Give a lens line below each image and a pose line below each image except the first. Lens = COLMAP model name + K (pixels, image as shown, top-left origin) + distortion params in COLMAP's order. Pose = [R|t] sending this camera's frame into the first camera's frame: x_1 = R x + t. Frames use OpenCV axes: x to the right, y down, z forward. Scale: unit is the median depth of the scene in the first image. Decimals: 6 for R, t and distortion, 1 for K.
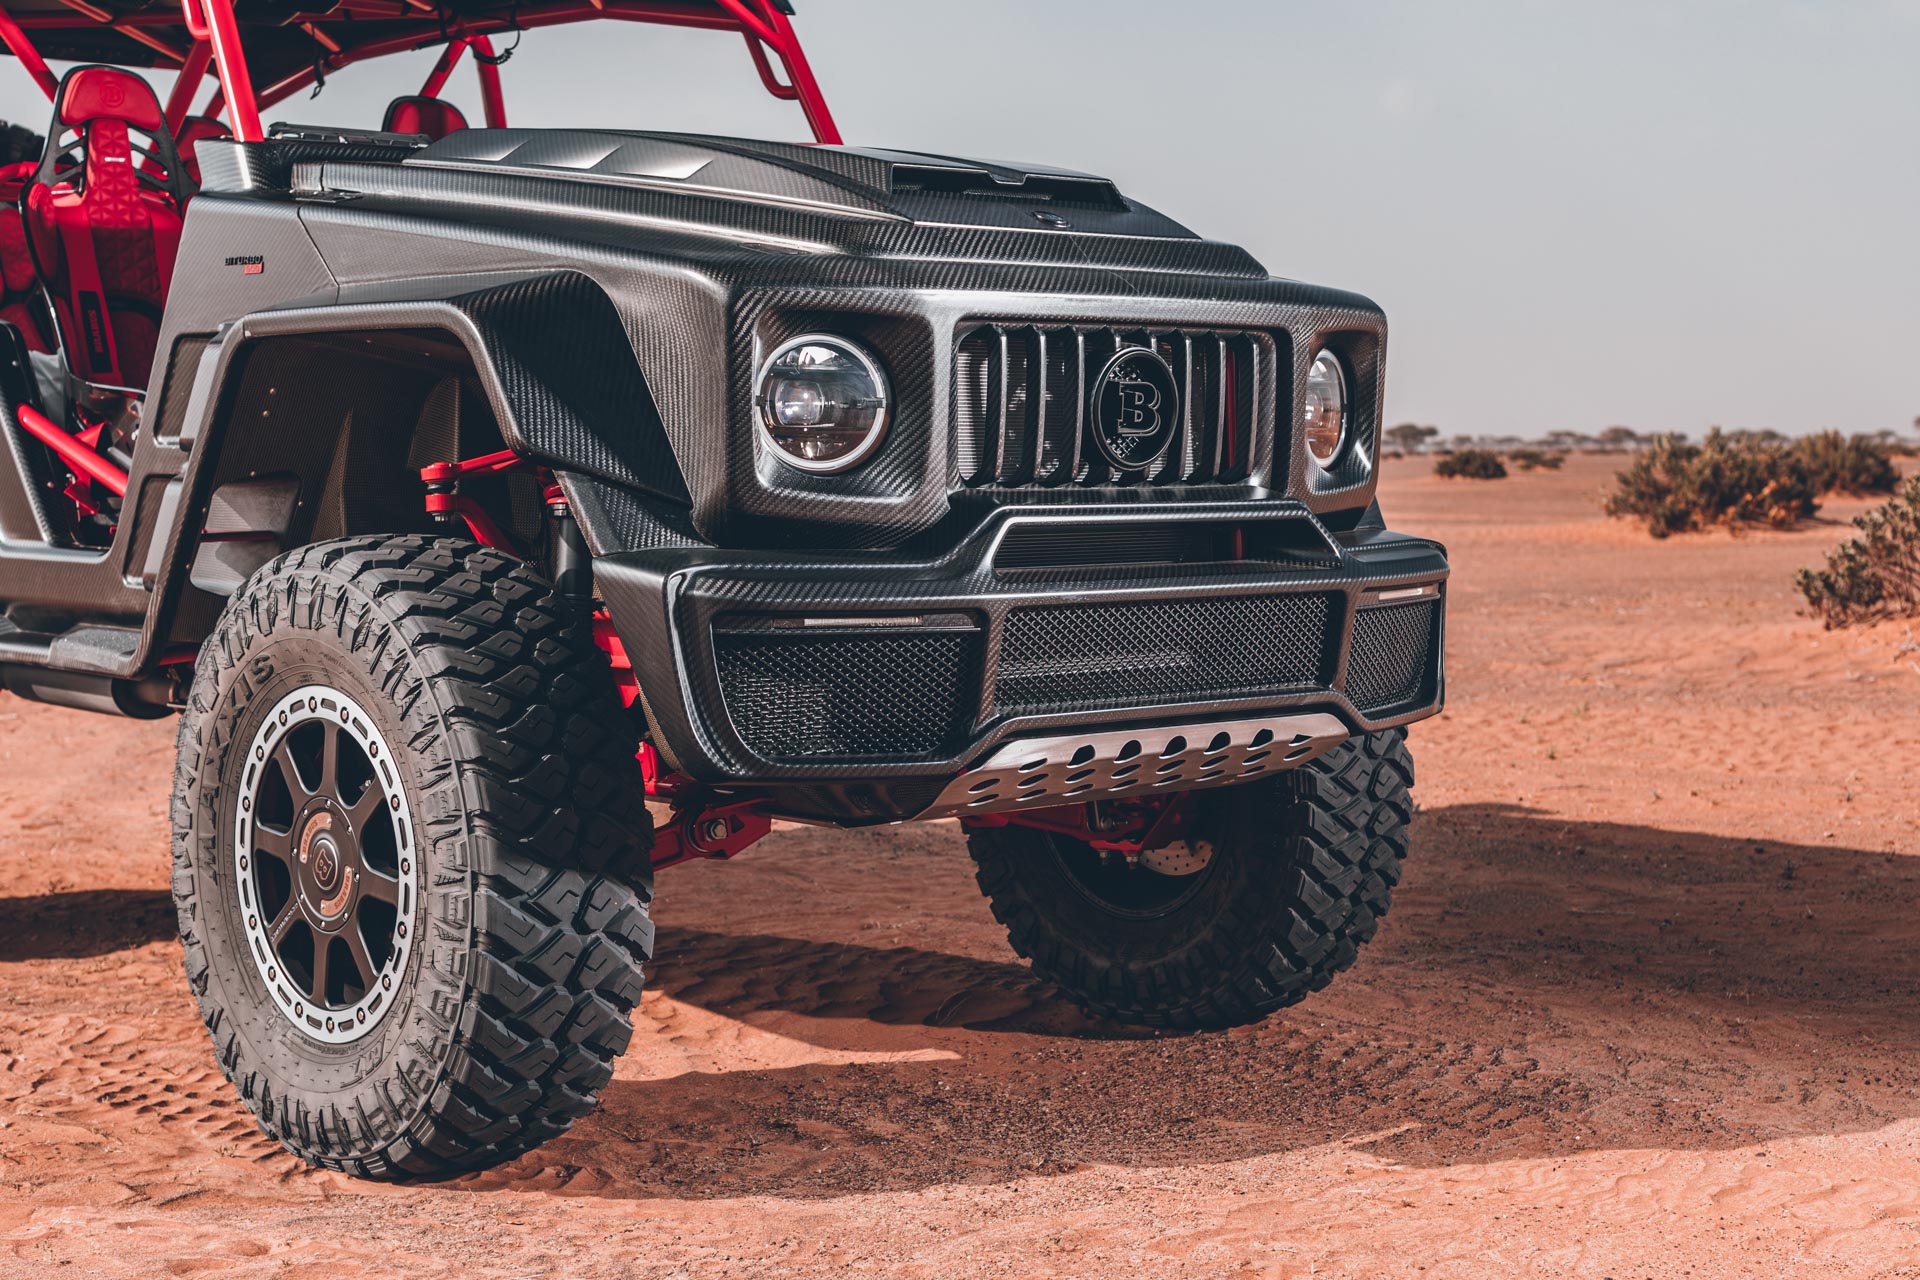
lens RADIAL K [[3002.6, 0, 956.2], [0, 3002.6, 665.9], [0, 0, 1]] dist [0.035246, 0.034817]
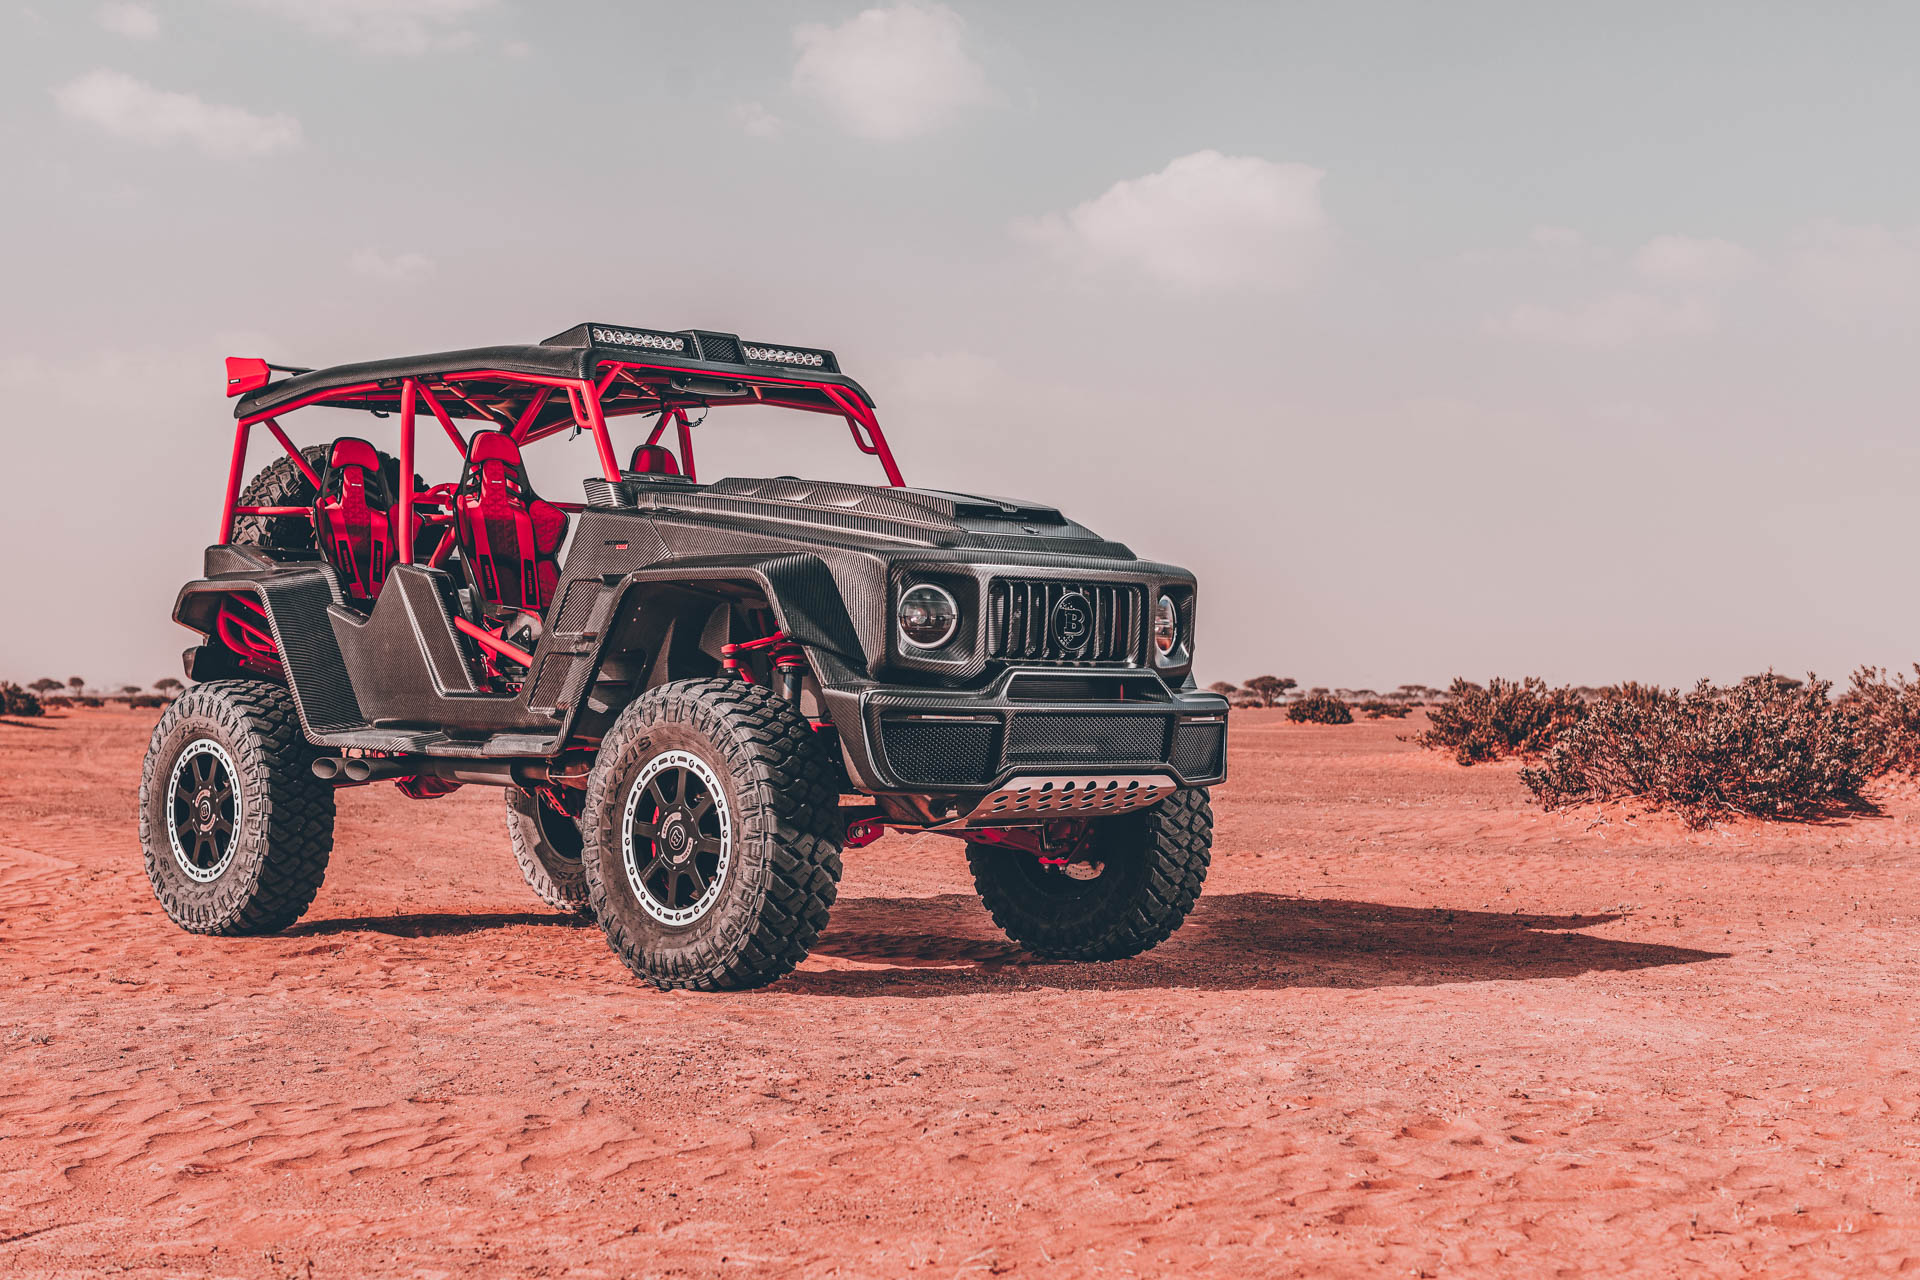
lens RADIAL K [[2975.6, 0, 955.9], [0, 2975.6, 593.6], [0, 0, 1]] dist [0.035322, 0.004759]
pose [[0.998987, 0.014505, 0.042588, -0.107291], [-0.009855, 0.994163, -0.107442, 0.114805], [-0.043898, 0.106914, 0.993299, -1.024664]]
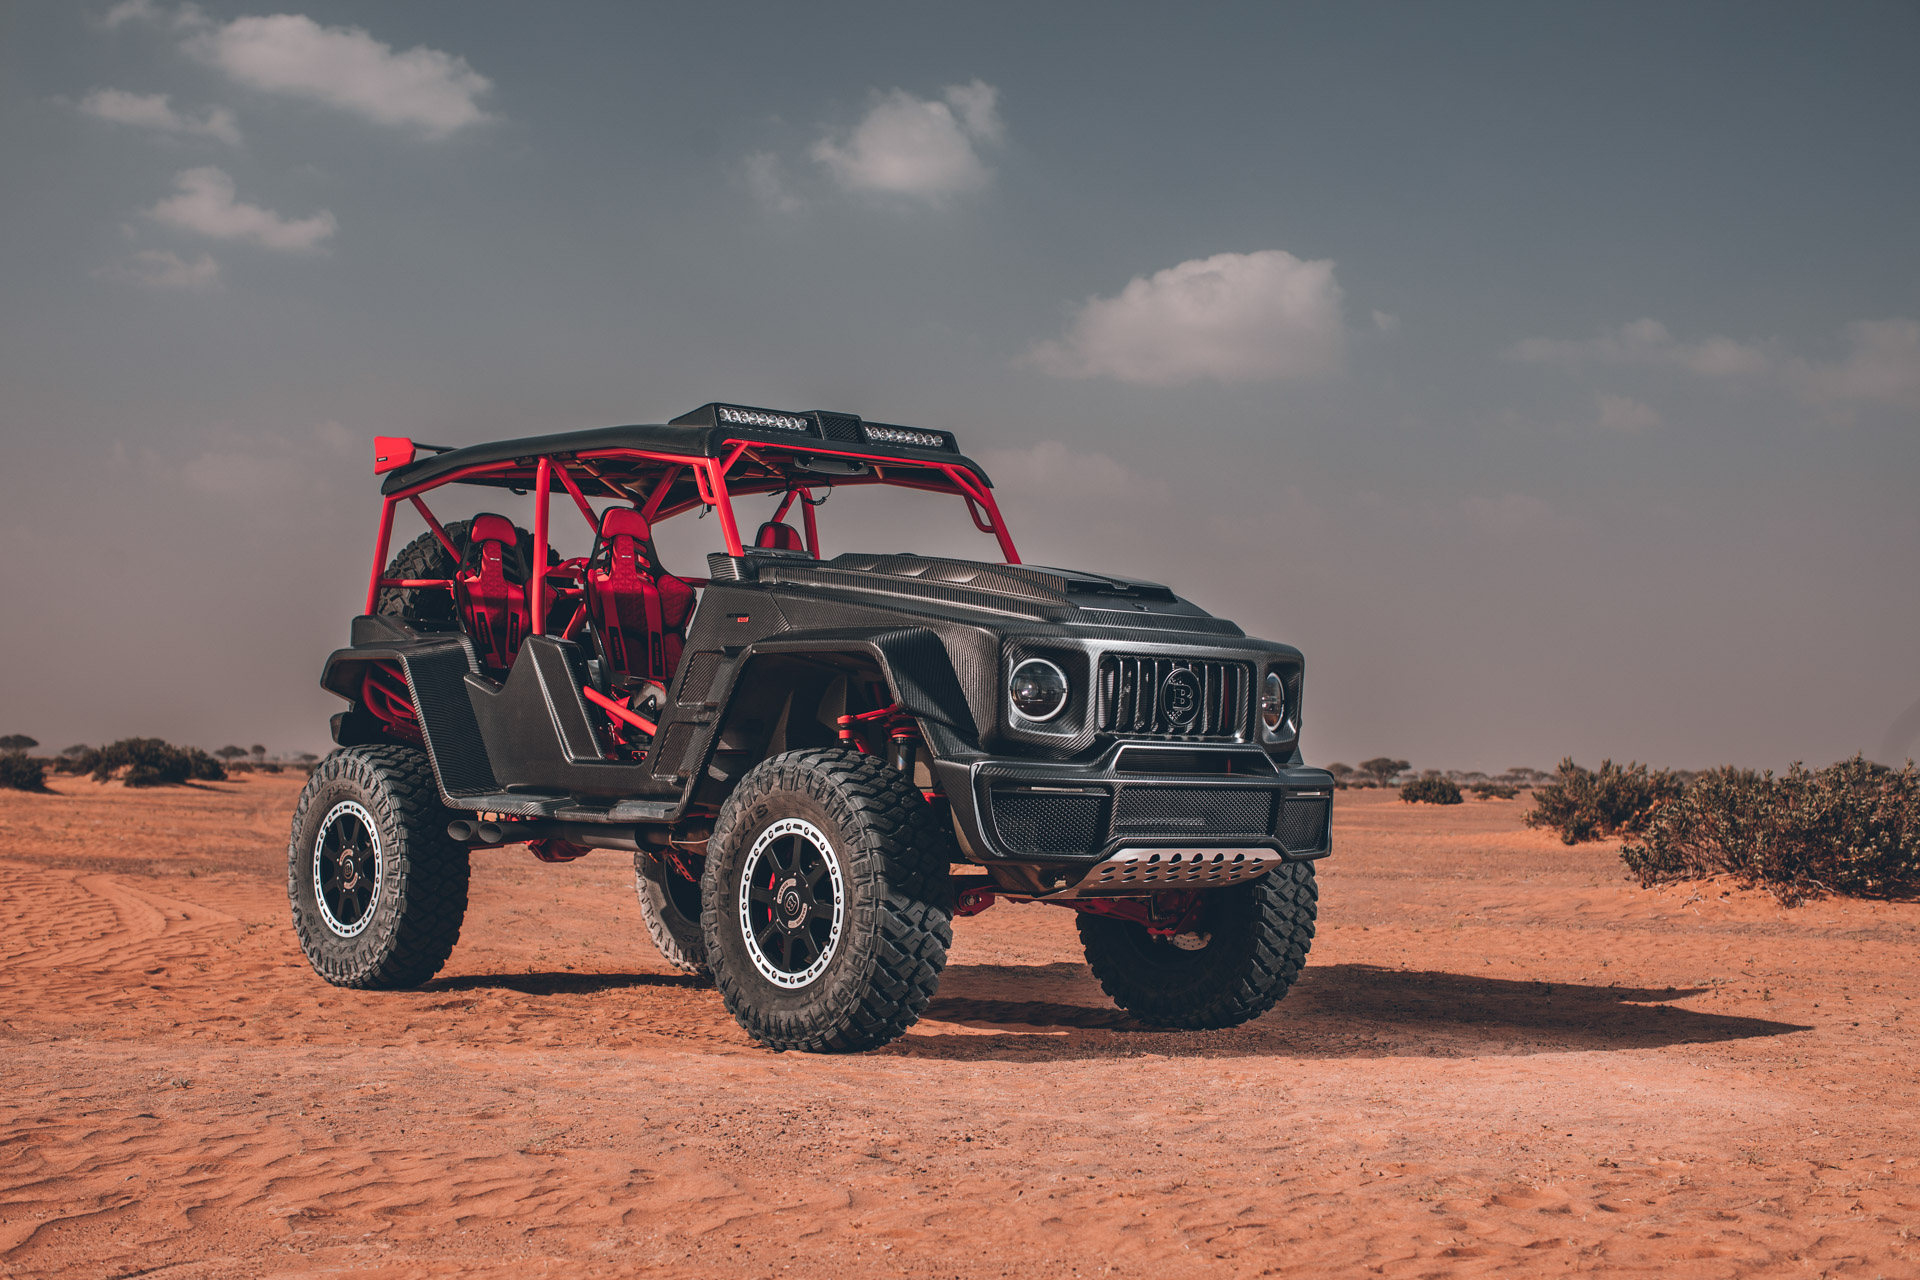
lens RADIAL K [[2848.8, 0, 960.0], [0, 2848.8, 640.0], [0, 0, 1]] dist [-0.200779, 0.559891]
pose [[0.999687, 0.024960, -0.001726, -0.092325], [-0.024988, 0.992570, -0.119082, 0.115119], [-0.001259, 0.119088, 0.992883, -0.977876]]
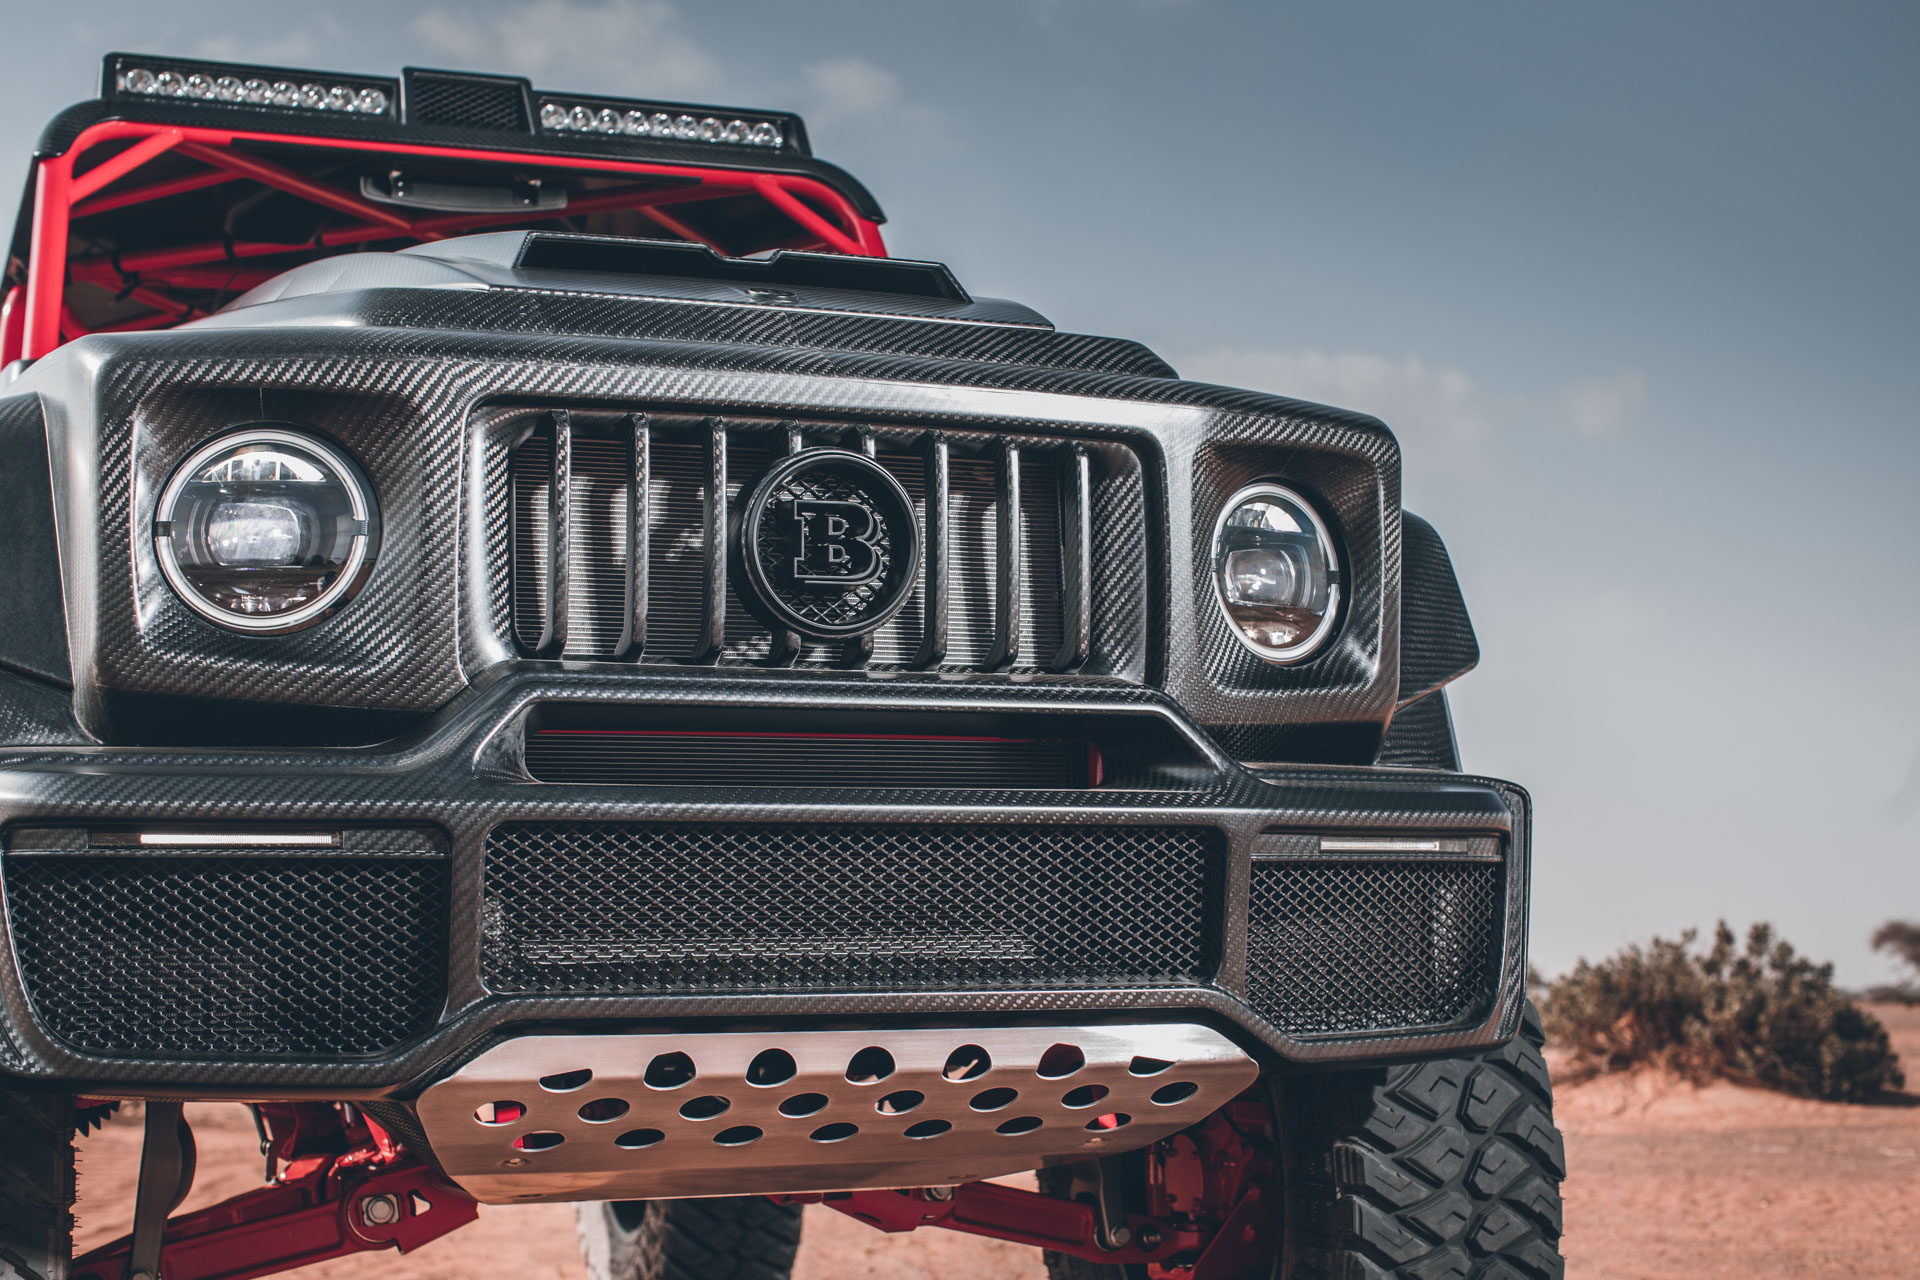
lens RADIAL K [[2848.8, 0, 960.0], [0, 2848.8, 640.0], [0, 0, 1]] dist [-0.200779, 0.559891]
pose [[0.934208, -0.062111, -0.351281, 0.299754], [-0.008415, 0.980615, -0.195765, 0.054965], [0.356630, 0.185841, 0.915575, 0.451155]]
